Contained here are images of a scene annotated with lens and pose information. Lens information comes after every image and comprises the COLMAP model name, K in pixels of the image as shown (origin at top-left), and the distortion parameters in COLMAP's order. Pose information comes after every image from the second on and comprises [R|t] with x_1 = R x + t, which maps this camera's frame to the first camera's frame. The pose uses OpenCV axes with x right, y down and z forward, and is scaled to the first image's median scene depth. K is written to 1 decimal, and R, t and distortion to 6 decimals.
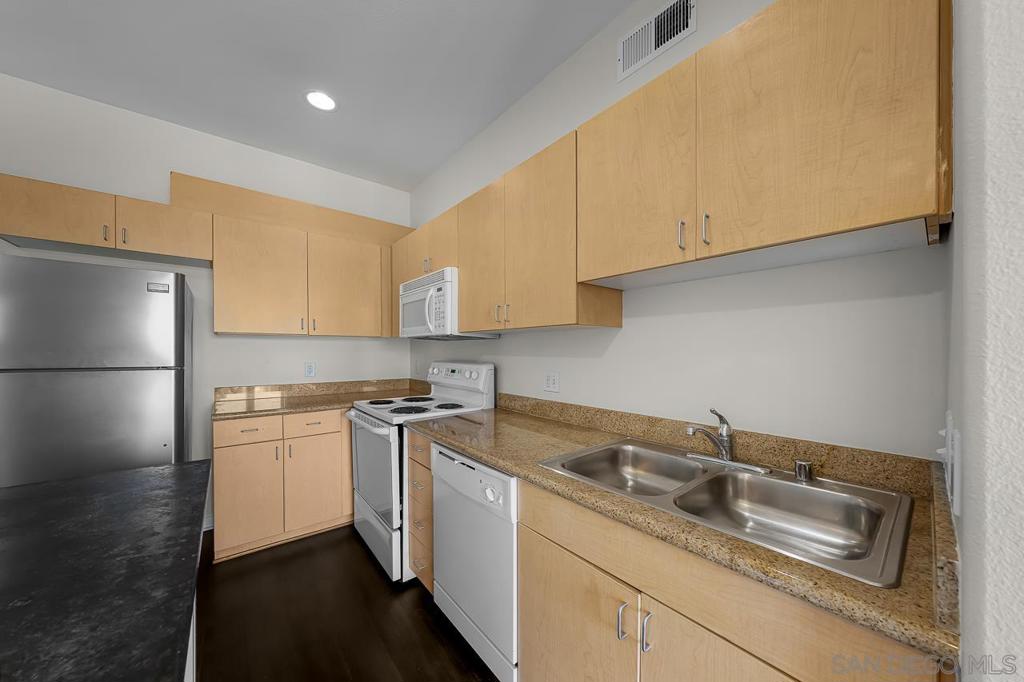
lens RADIAL K [[347.9, 0, 516.9], [0, 347.9, 354.9], [0, 0, 1]] dist [-0.001500, 0.000017]
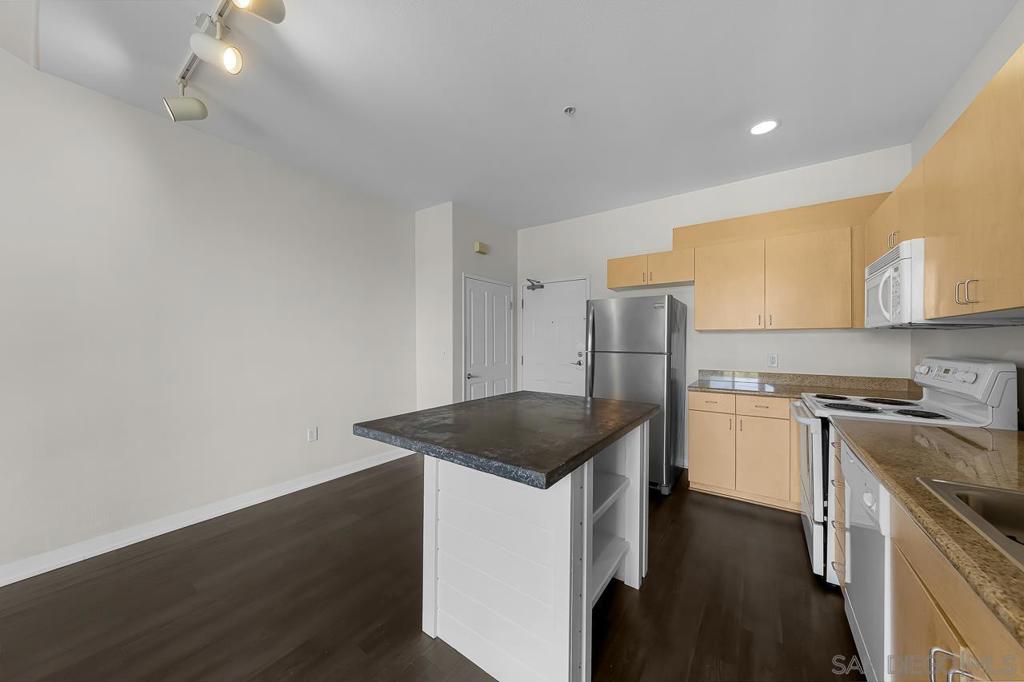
lens RADIAL K [[347.9, 0, 517.8], [0, 347.9, 342.4], [0, 0, 1]] dist [-0.001500, 0.000017]
pose [[0.264955, -0.001782, -0.964259, 0.344564], [-0.012588, 0.999907, -0.005307, 0.002066], [0.964179, 0.013544, 0.264908, -0.087568]]
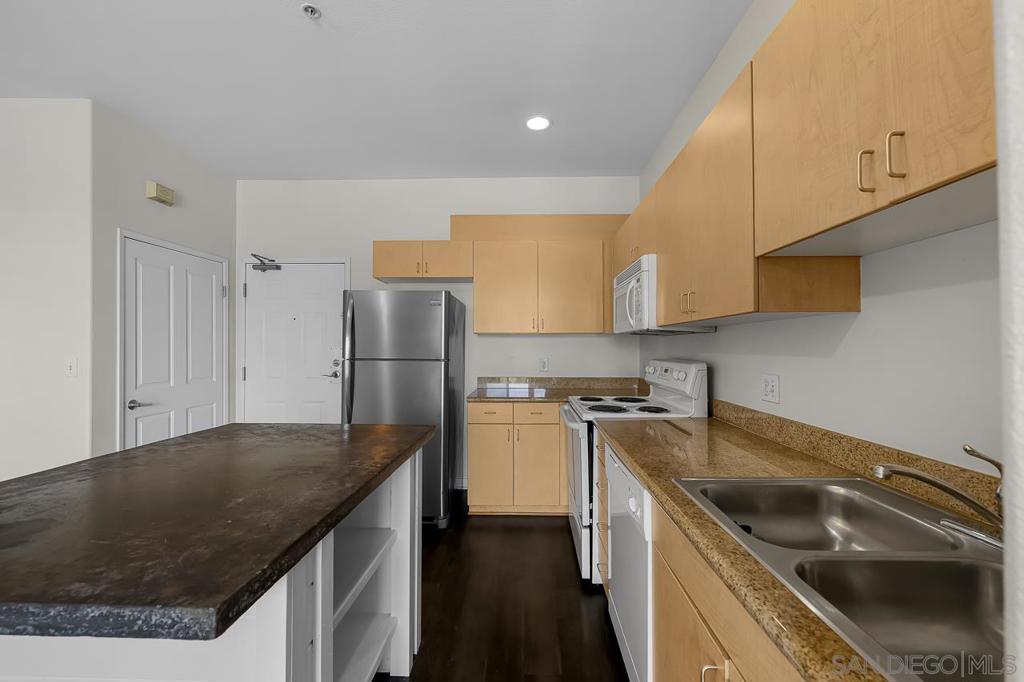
lens RADIAL K [[400.9, 0, 521.2], [0, 400.9, 344.9], [0, 0, 1]] dist [-0.005173, -0.000609]
pose [[0.757603, -0.006116, -0.652687, 0.237436], [-0.005106, 0.999870, -0.015295, -0.000149], [0.652695, 0.014920, 0.757474, 0.003680]]
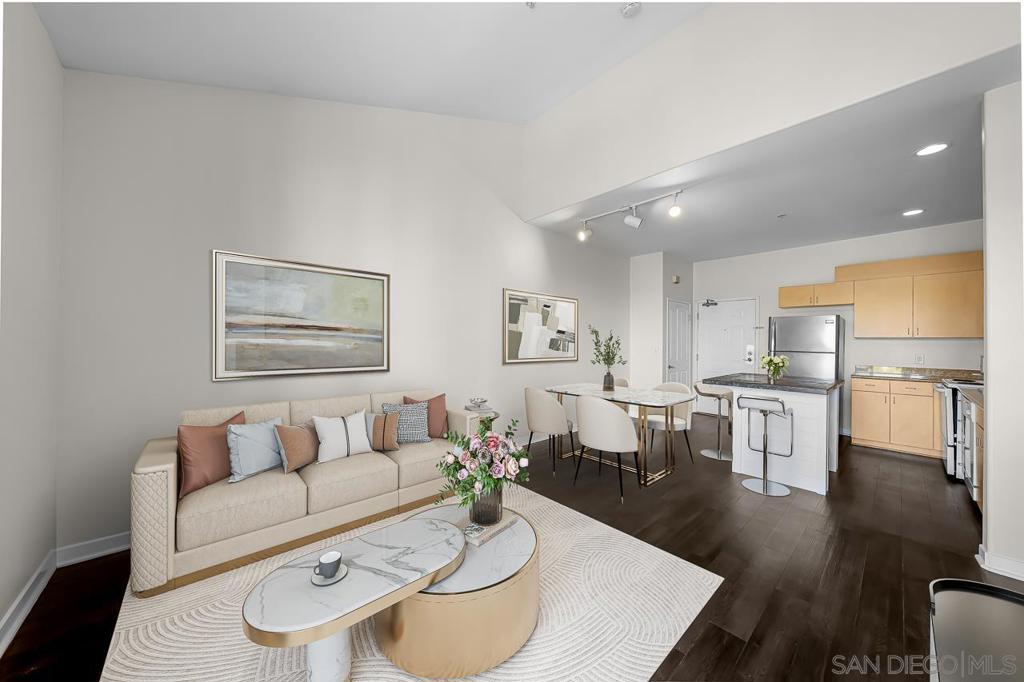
lens RADIAL K [[347.9, 0, 522.7], [0, 347.9, 339.0], [0, 0, 1]] dist [-0.001500, 0.000017]
pose [[0.049817, -0.010305, -0.998705, 1.213909], [-0.021575, 0.999702, -0.011391, 0.012521], [0.998525, 0.022114, 0.049580, -1.190232]]
